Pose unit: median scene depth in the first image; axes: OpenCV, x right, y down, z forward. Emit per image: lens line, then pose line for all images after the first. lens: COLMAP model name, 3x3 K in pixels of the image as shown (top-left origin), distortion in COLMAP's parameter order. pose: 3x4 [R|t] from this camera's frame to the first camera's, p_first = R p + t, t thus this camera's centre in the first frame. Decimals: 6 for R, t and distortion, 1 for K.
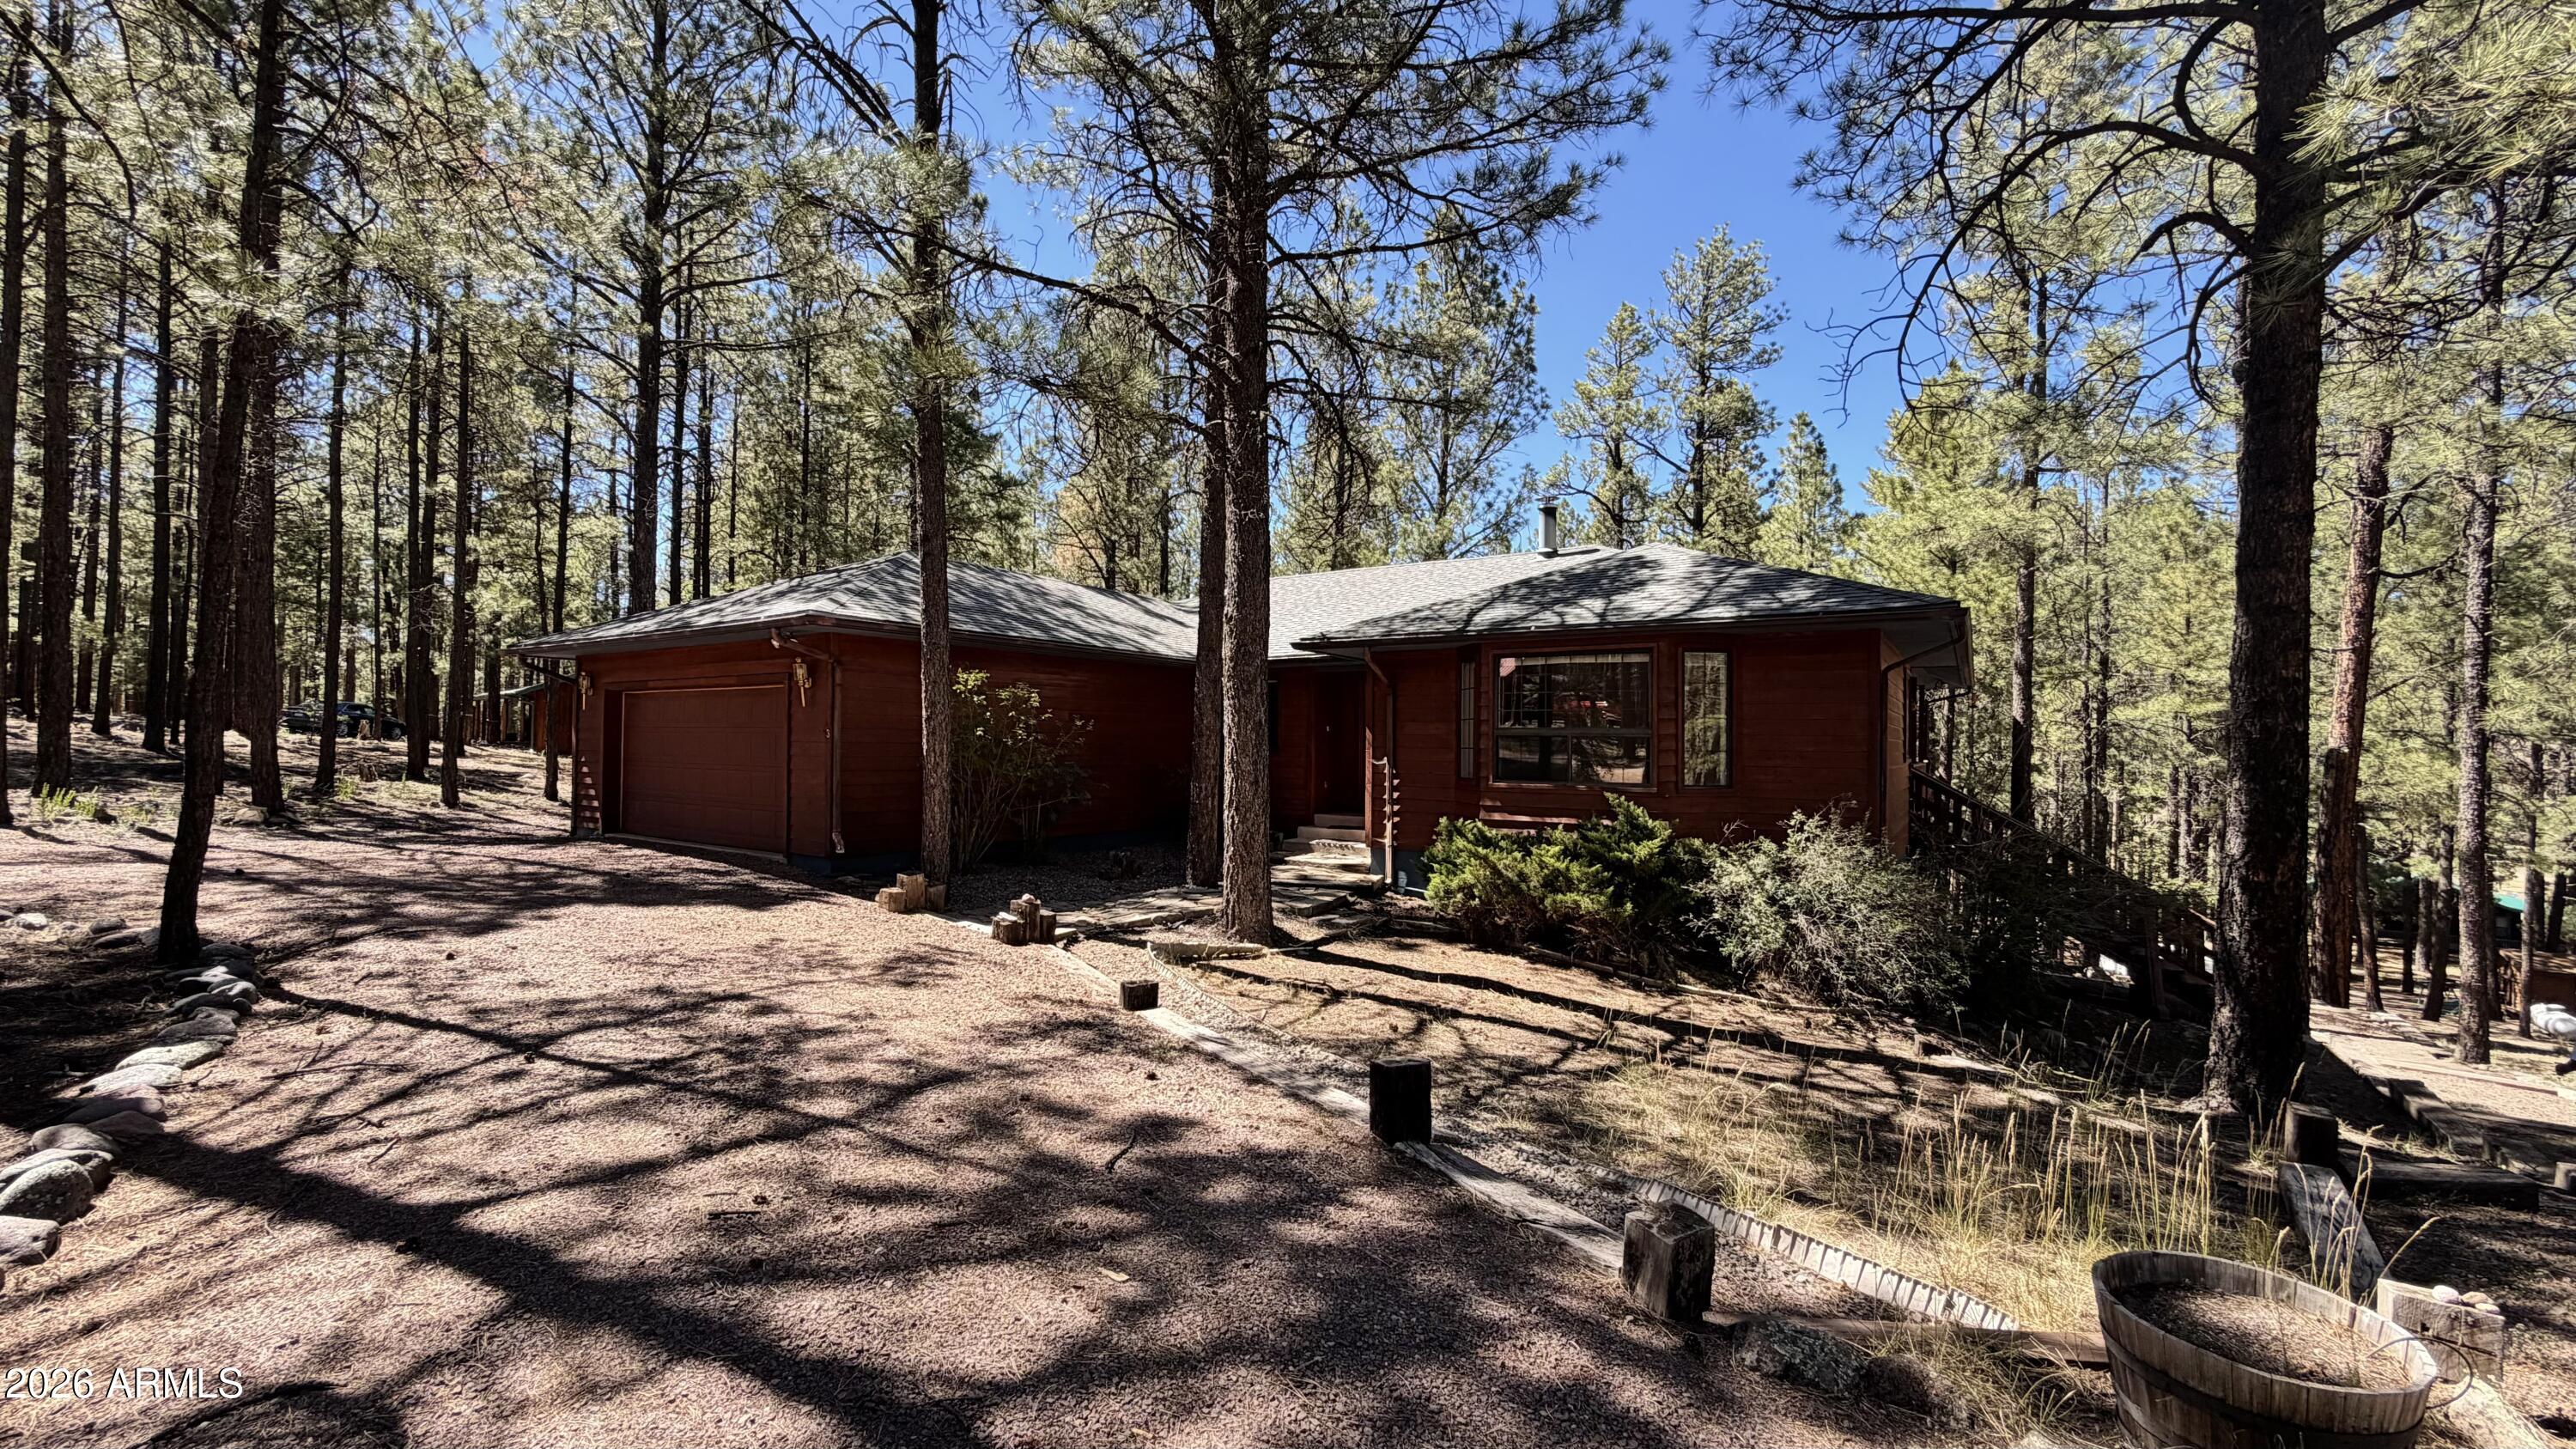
lens RADIAL K [[1025.3, 0, 1291.6], [0, 1025.3, 727.4], [0, 0, 1]] dist [-0.001801, 0.000906]
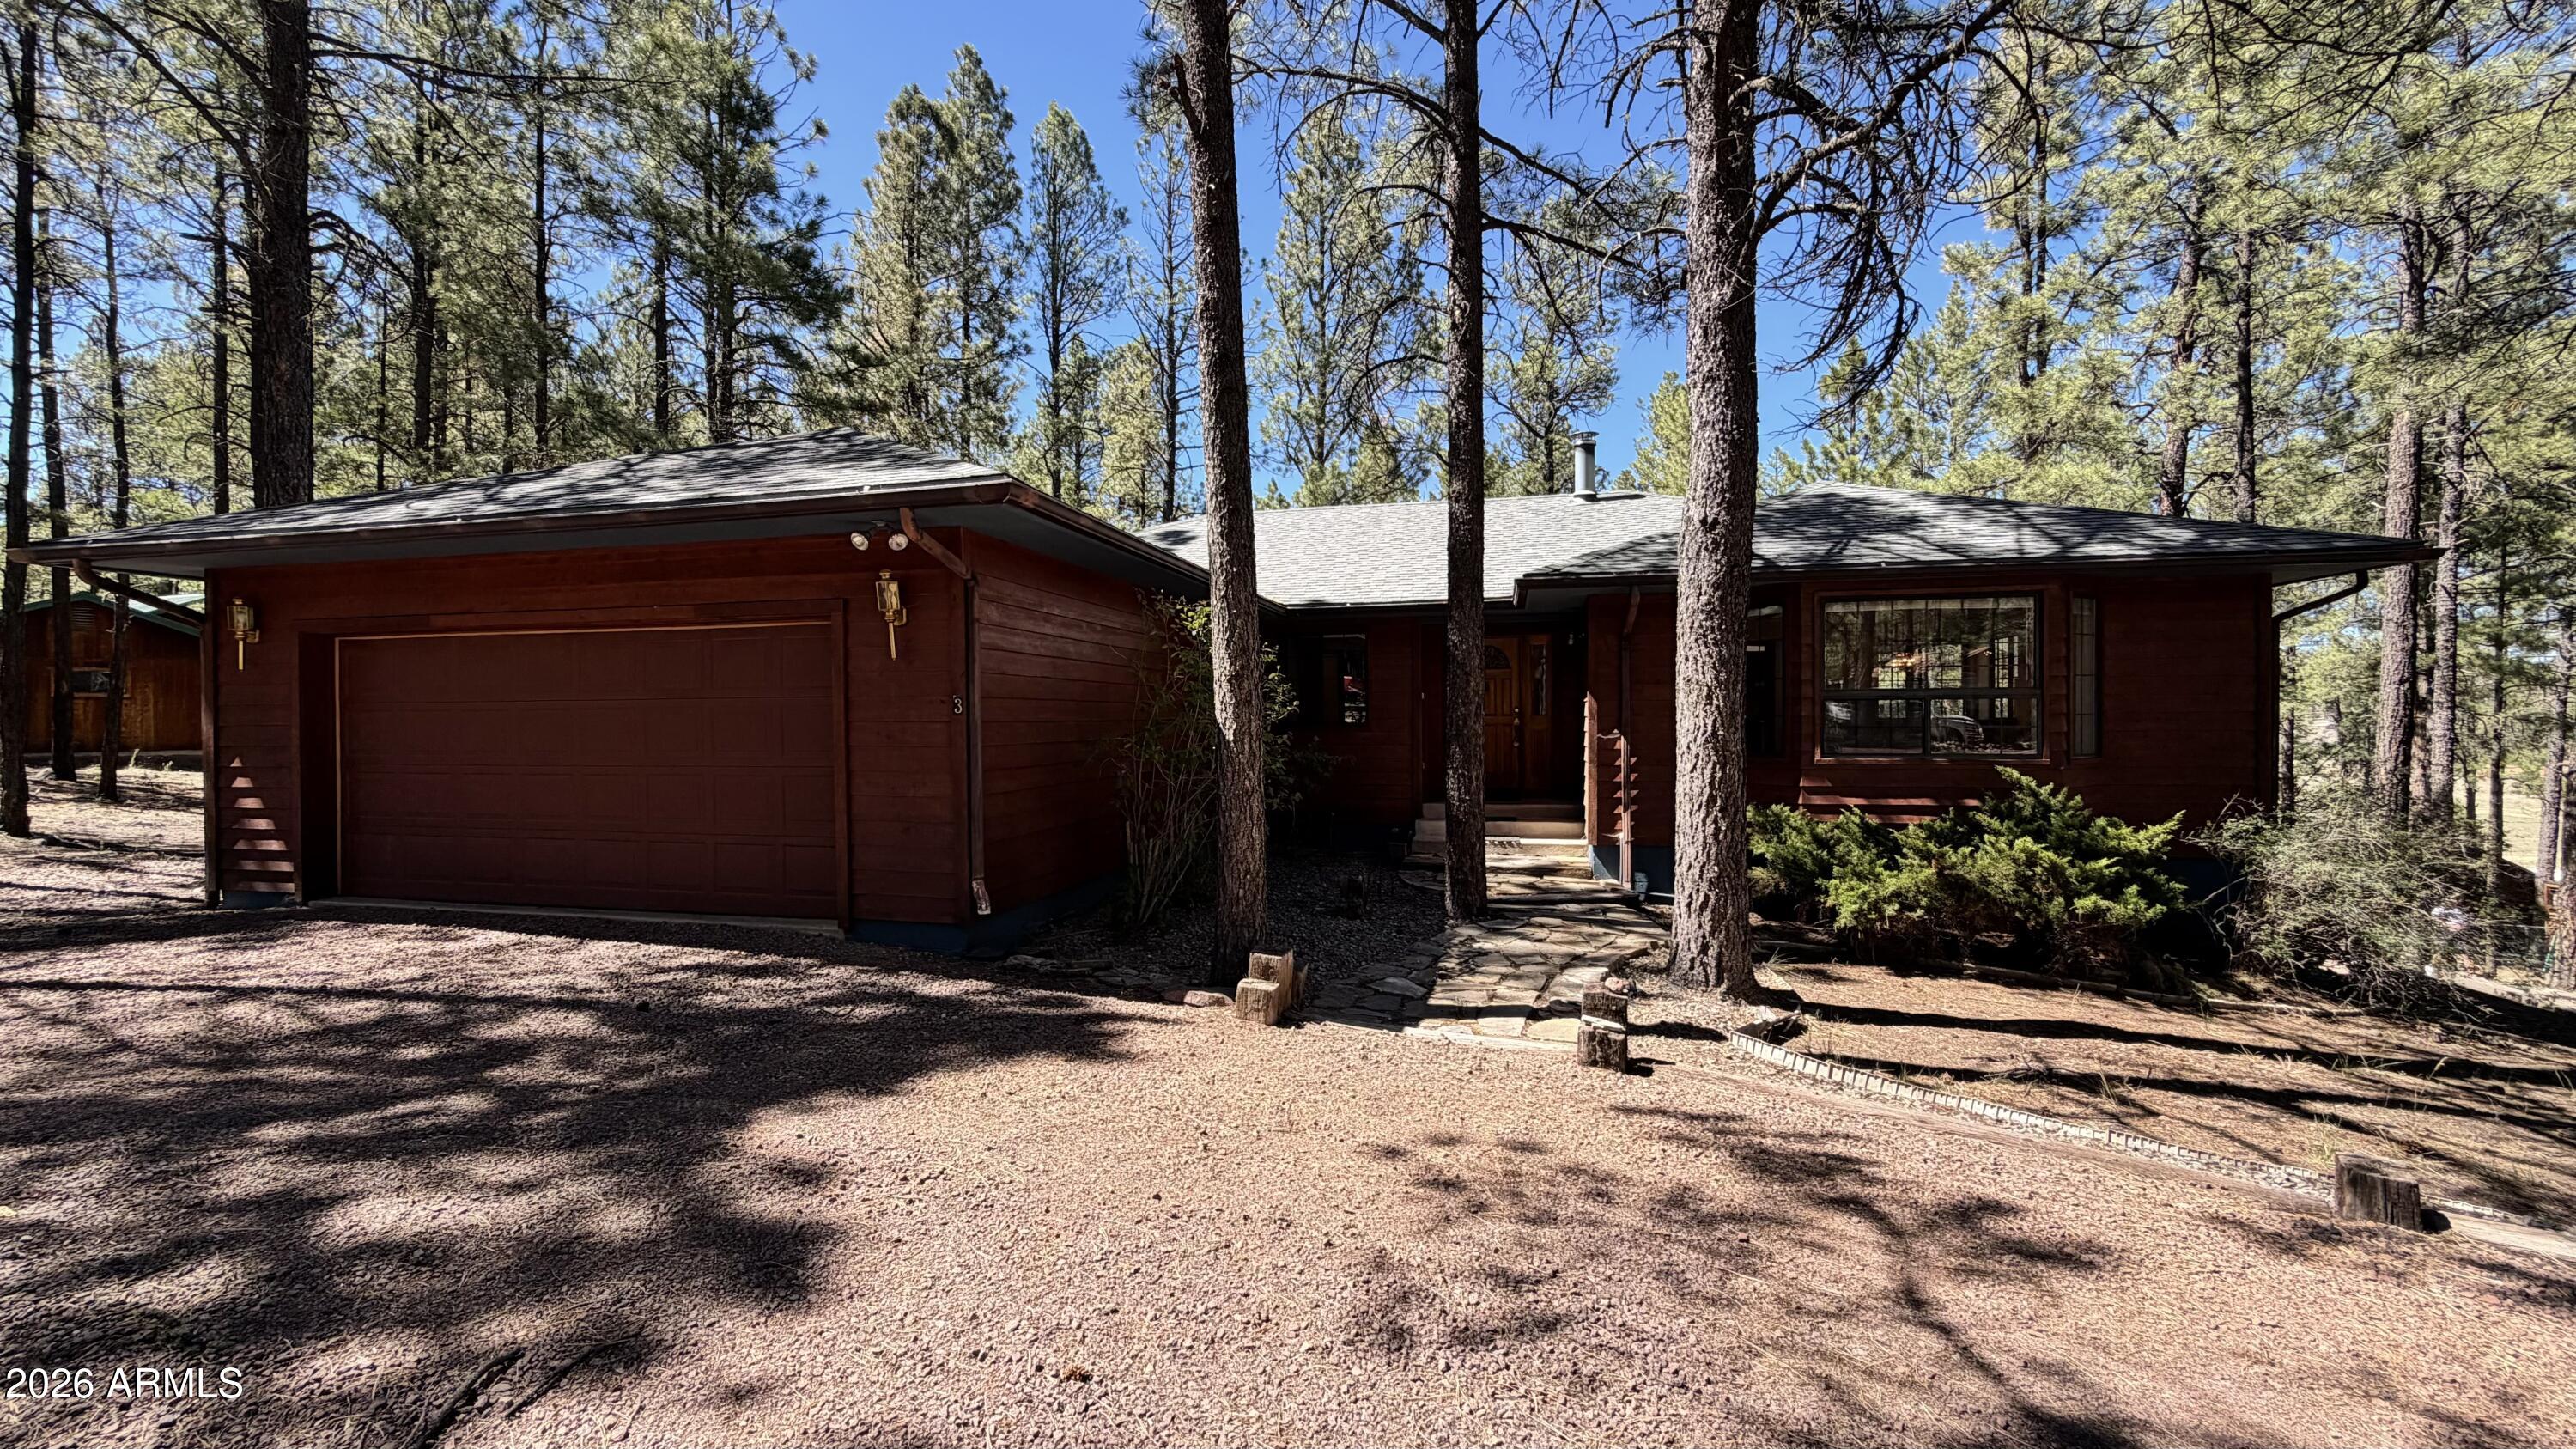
lens RADIAL K [[1025.3, 0, 1285.8], [0, 1025.3, 718.3], [0, 0, 1]] dist [-0.001801, 0.000906]
pose [[0.935256, -0.015335, 0.353639, -0.423880], [0.009824, 0.999801, 0.017373, 0.004792], [-0.353835, -0.012774, 0.935221, 0.359701]]
